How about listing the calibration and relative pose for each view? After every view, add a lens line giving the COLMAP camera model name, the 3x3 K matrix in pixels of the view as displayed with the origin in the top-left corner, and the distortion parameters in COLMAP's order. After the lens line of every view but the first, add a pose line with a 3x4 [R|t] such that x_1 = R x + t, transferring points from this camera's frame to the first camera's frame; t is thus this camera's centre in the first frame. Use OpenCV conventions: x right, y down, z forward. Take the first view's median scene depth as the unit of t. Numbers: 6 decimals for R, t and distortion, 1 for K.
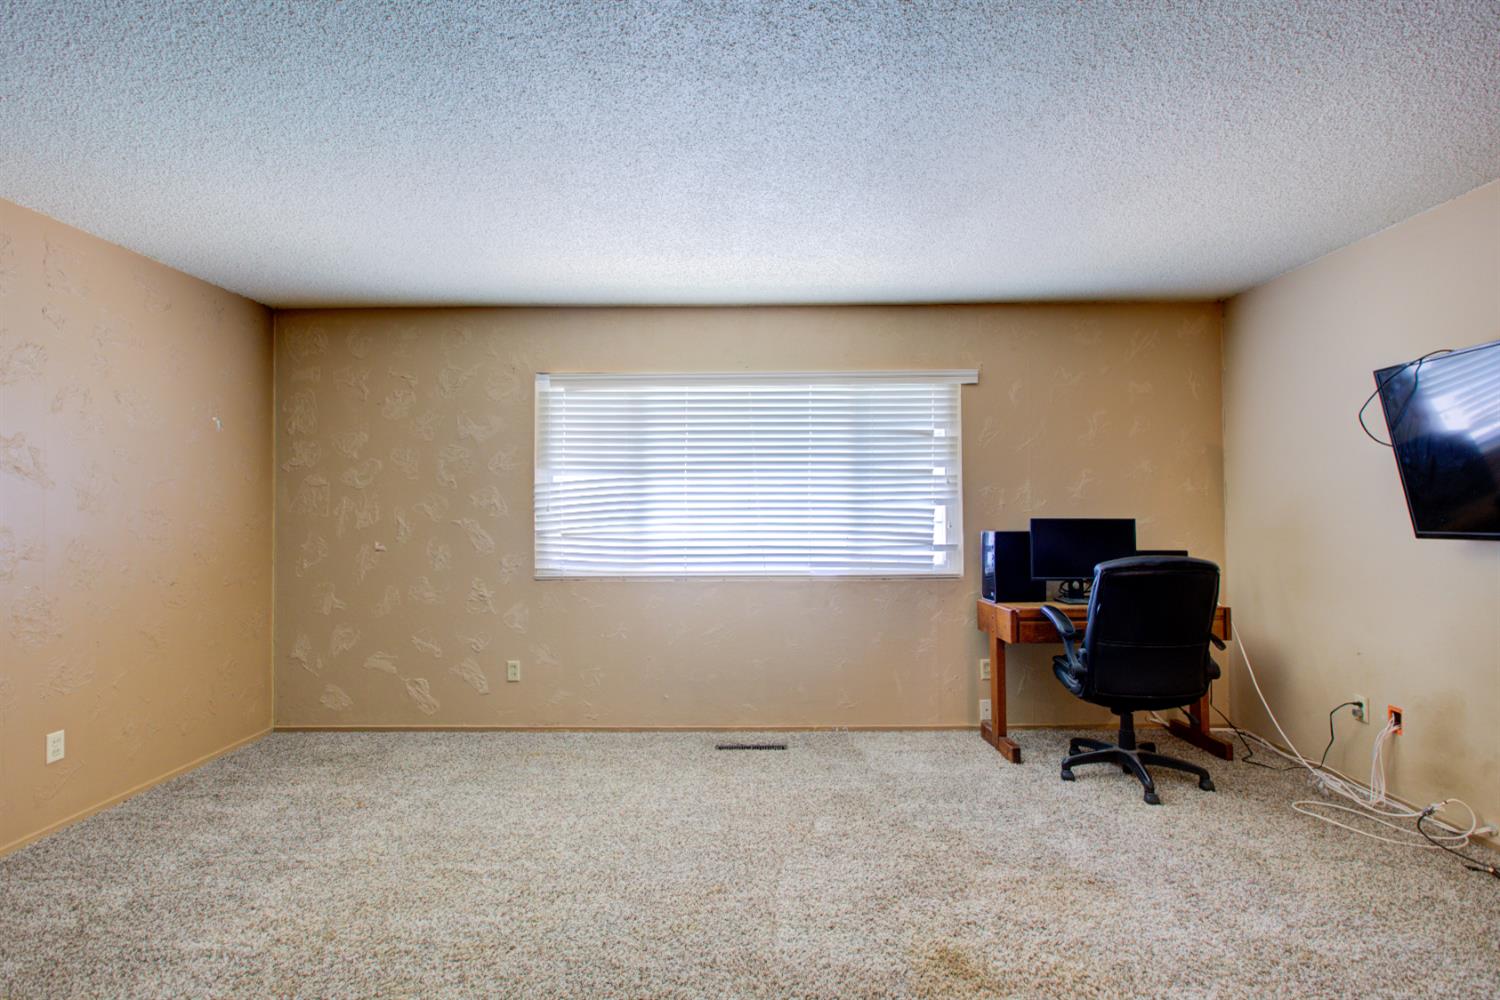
lens RADIAL K [[695.1, 0, 757.7], [0, 695.1, 498.8], [0, 0, 1]] dist [-0.007629, 0.003566]
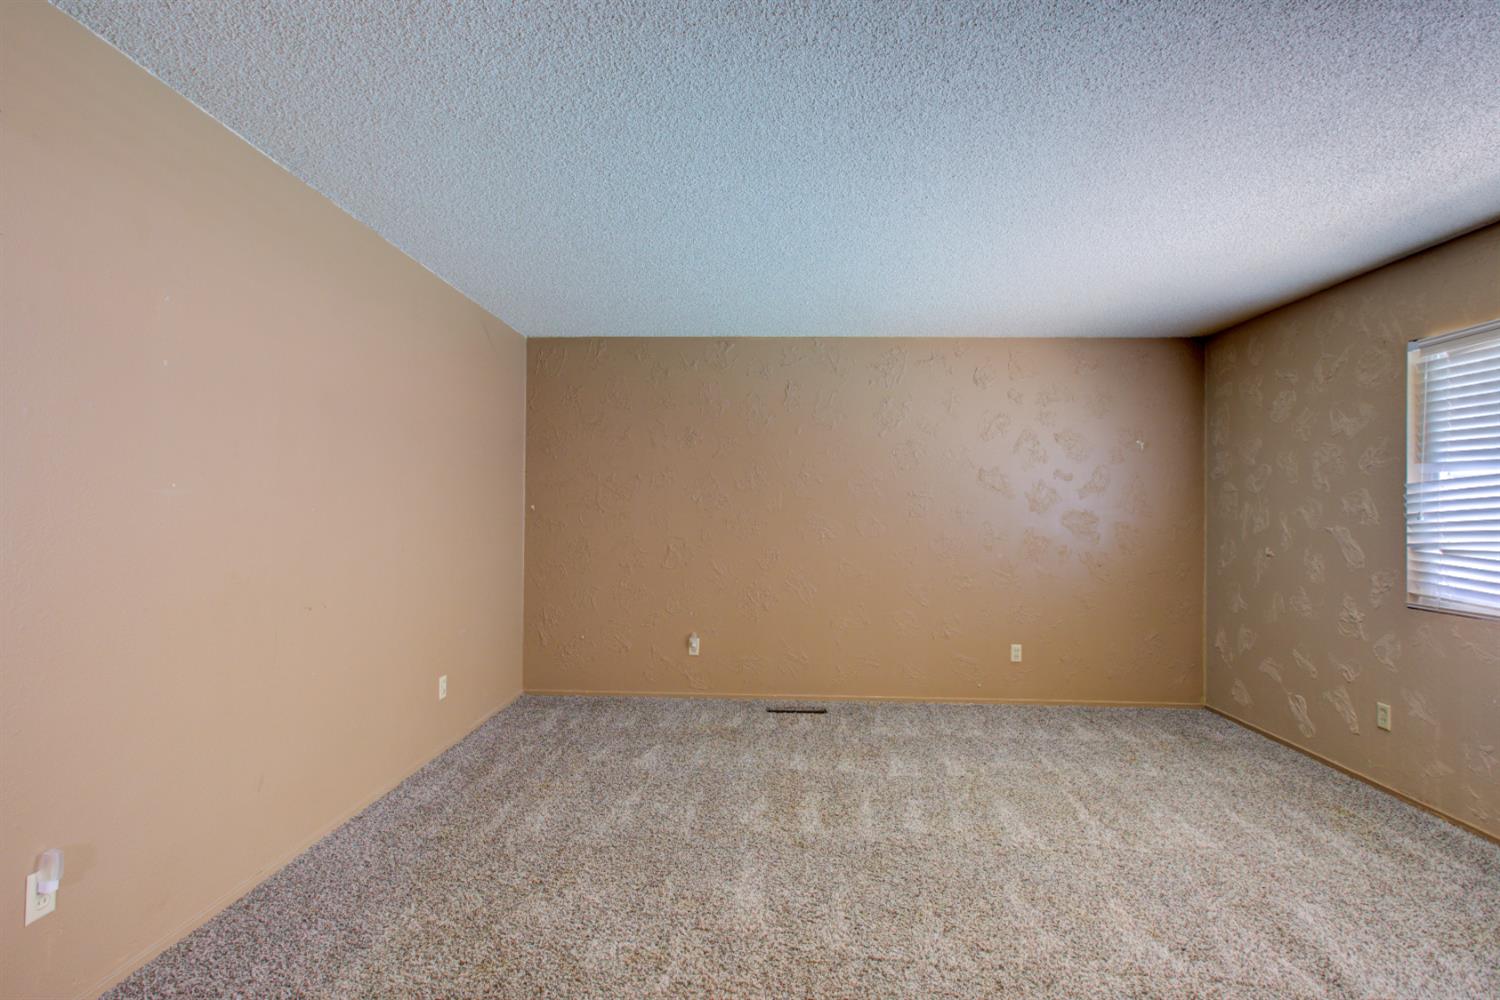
lens RADIAL K [[695.1, 0, 720.8], [0, 695.1, 505.7], [0, 0, 1]] dist [-0.007629, 0.003566]
pose [[-0.054624, -0.000468, -0.998507, 0.494741], [0.001386, 0.999999, -0.000544, 0.002178], [0.998506, -0.001414, -0.054623, 0.273282]]
